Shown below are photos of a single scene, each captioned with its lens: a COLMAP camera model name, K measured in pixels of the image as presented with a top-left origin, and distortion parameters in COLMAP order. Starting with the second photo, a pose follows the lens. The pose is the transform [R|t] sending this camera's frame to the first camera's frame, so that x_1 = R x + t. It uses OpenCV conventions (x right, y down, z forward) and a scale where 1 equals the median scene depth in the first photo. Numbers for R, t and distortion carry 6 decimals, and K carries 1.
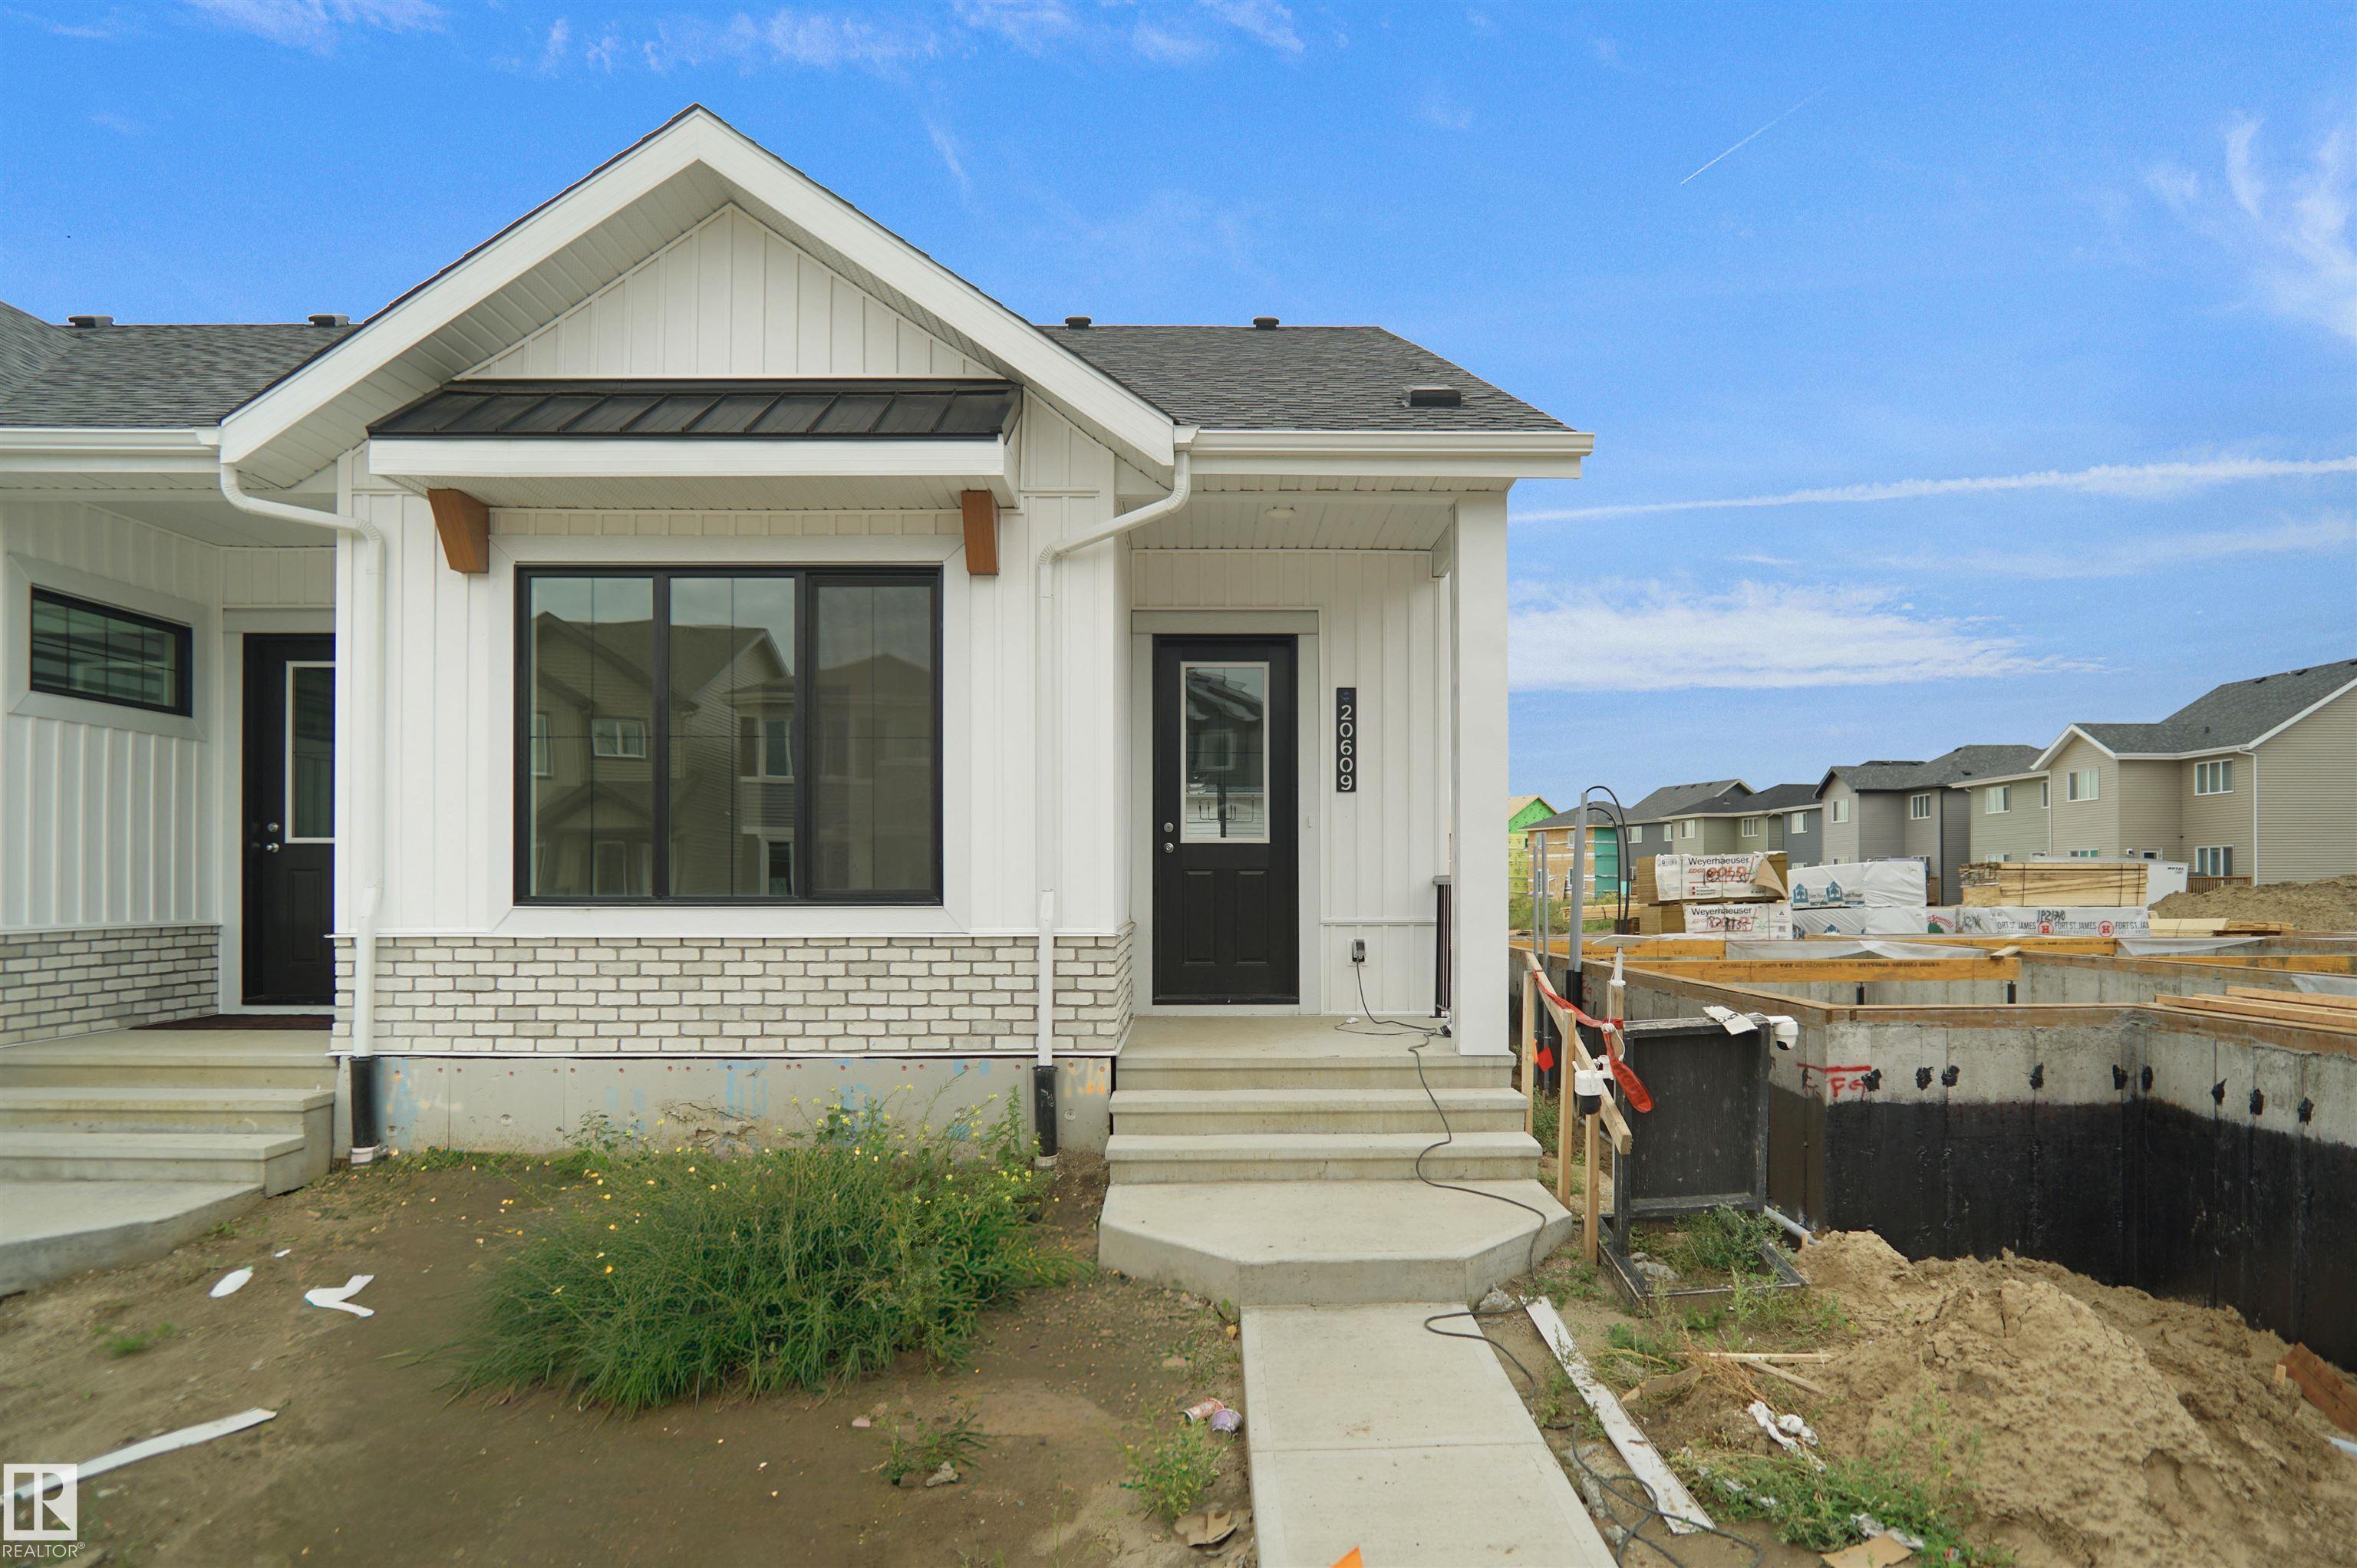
lens RADIAL K [[1290.3, 0, 1183.9], [0, 1290.3, 866.7], [0, 0, 1]] dist [-0.034954, 0.008677]
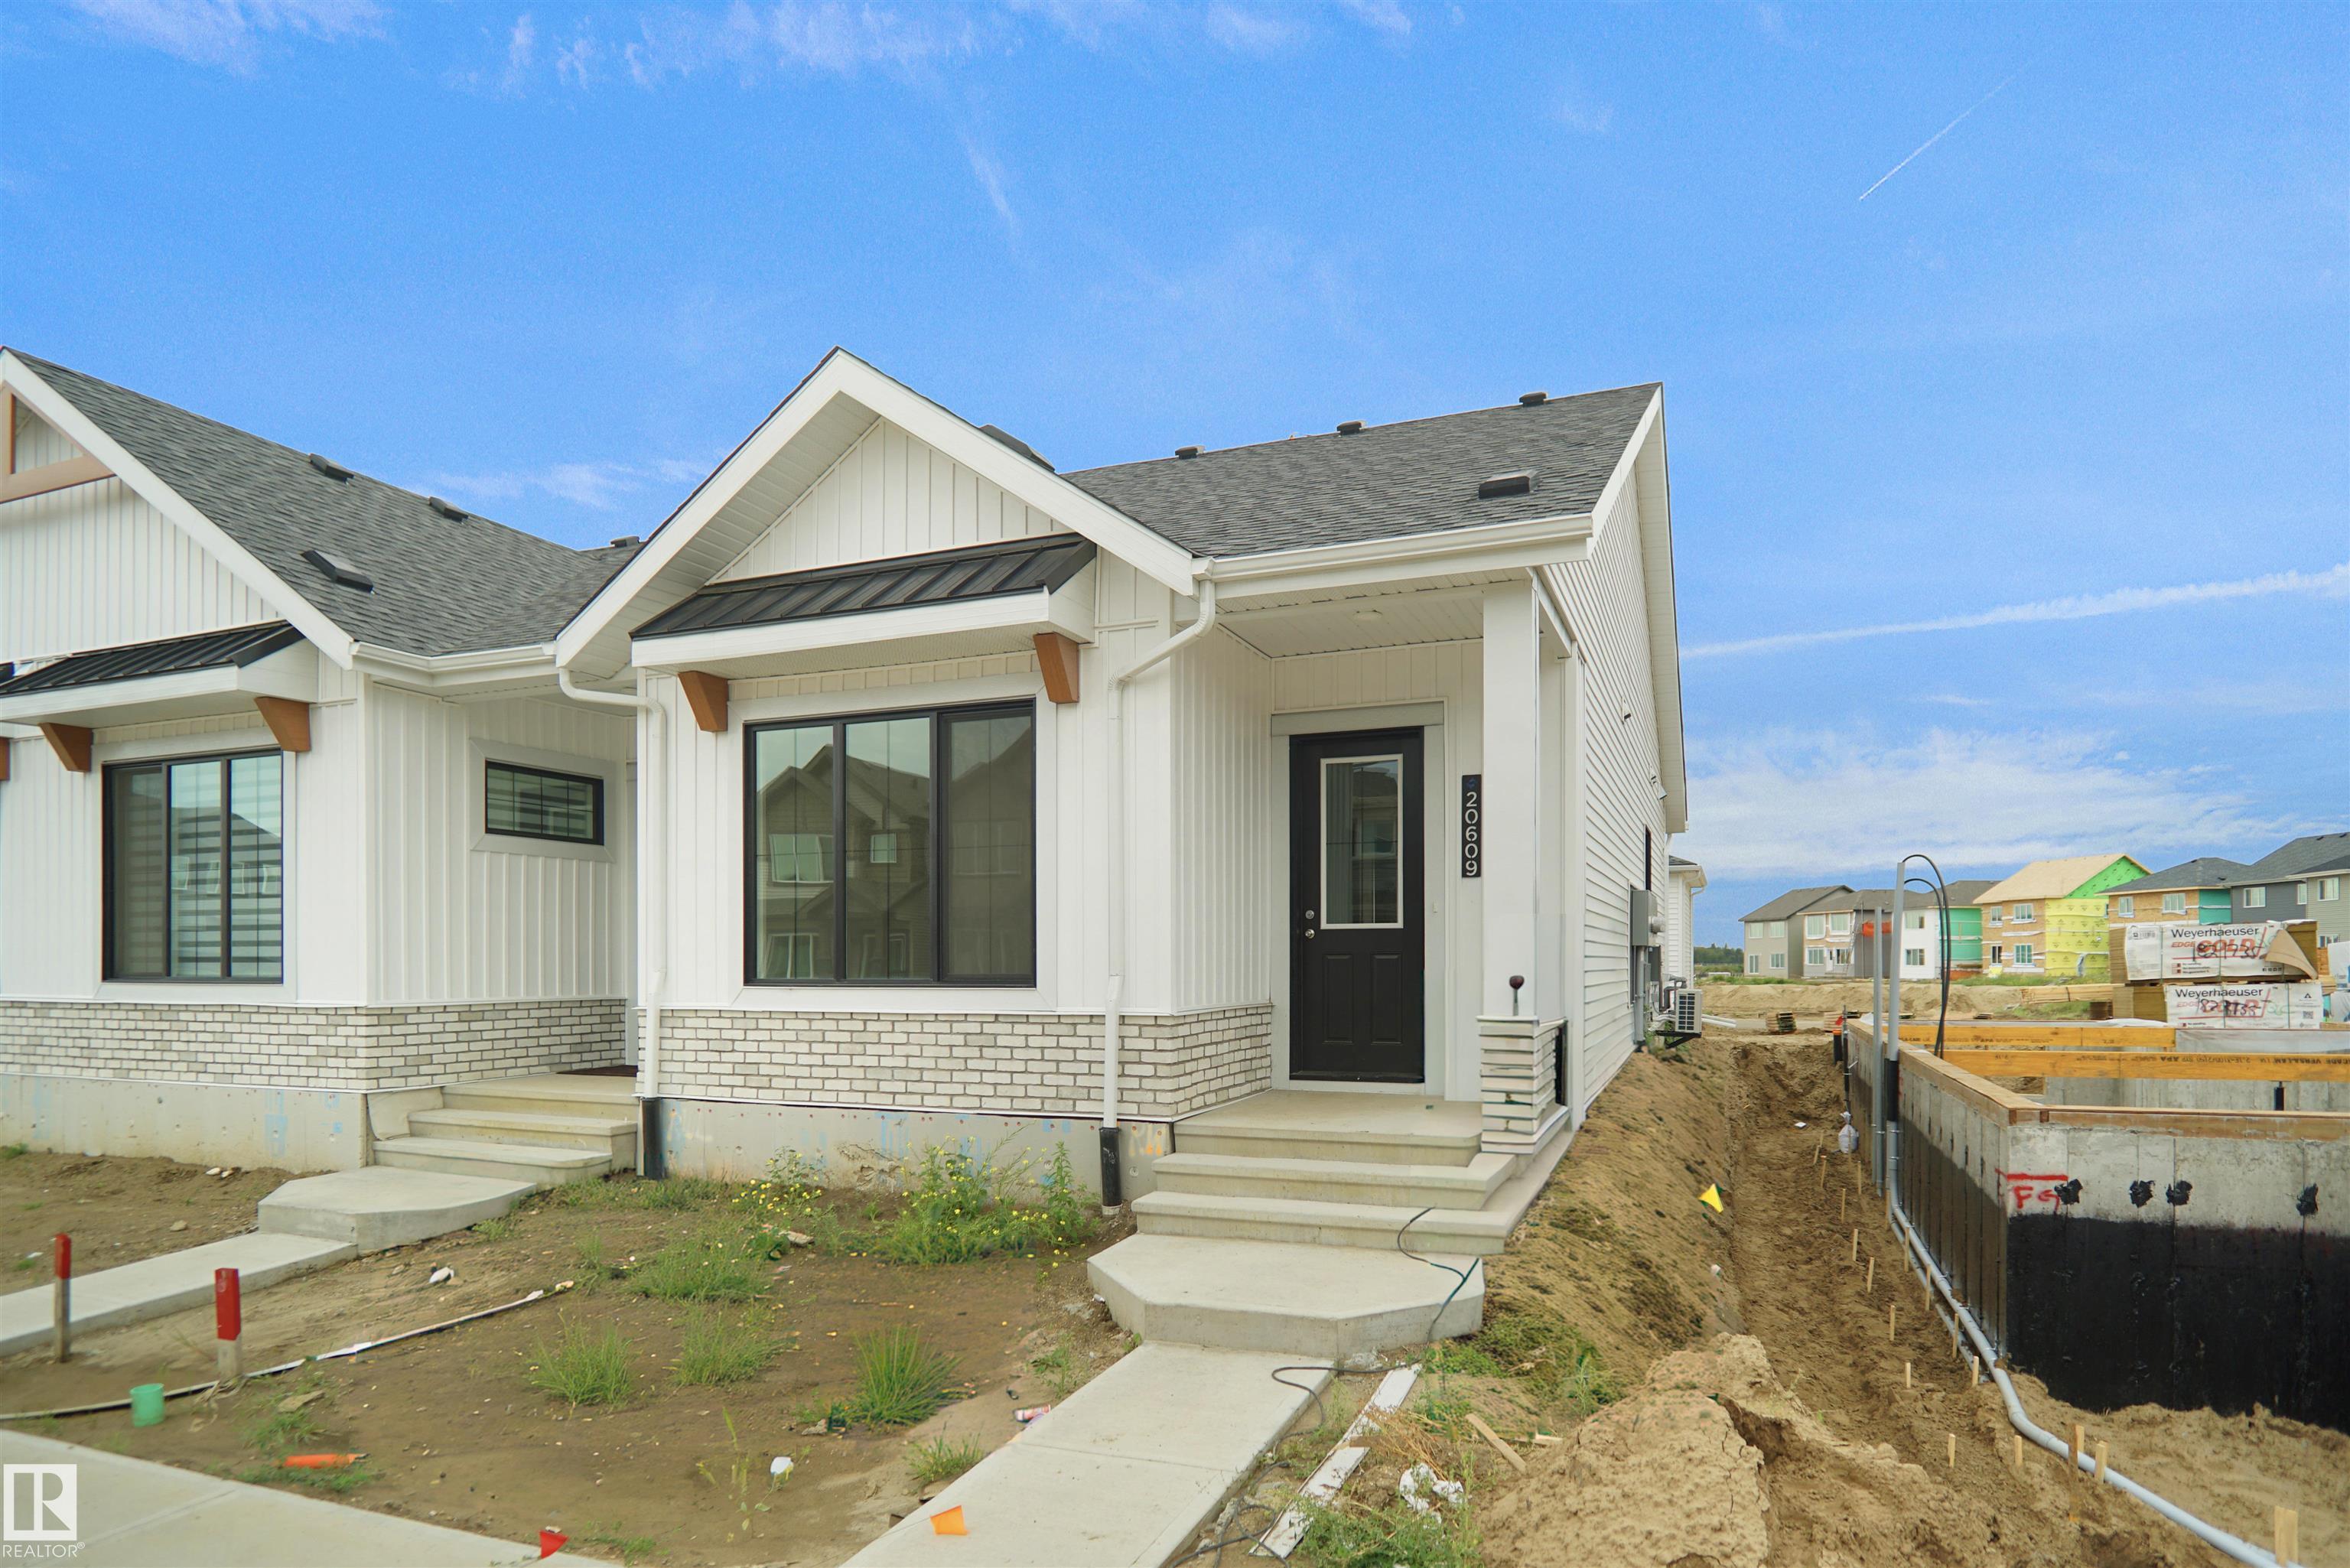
lens RADIAL K [[1286.5, 0, 1197.6], [0, 1286.5, 946.4], [0, 0, 1]] dist [-0.034954, 0.008677]
pose [[0.925721, -0.006961, -0.378143, 0.390972], [0.008211, 0.999965, 0.001694, -0.008088], [0.378118, -0.004674, 0.925746, -0.029982]]
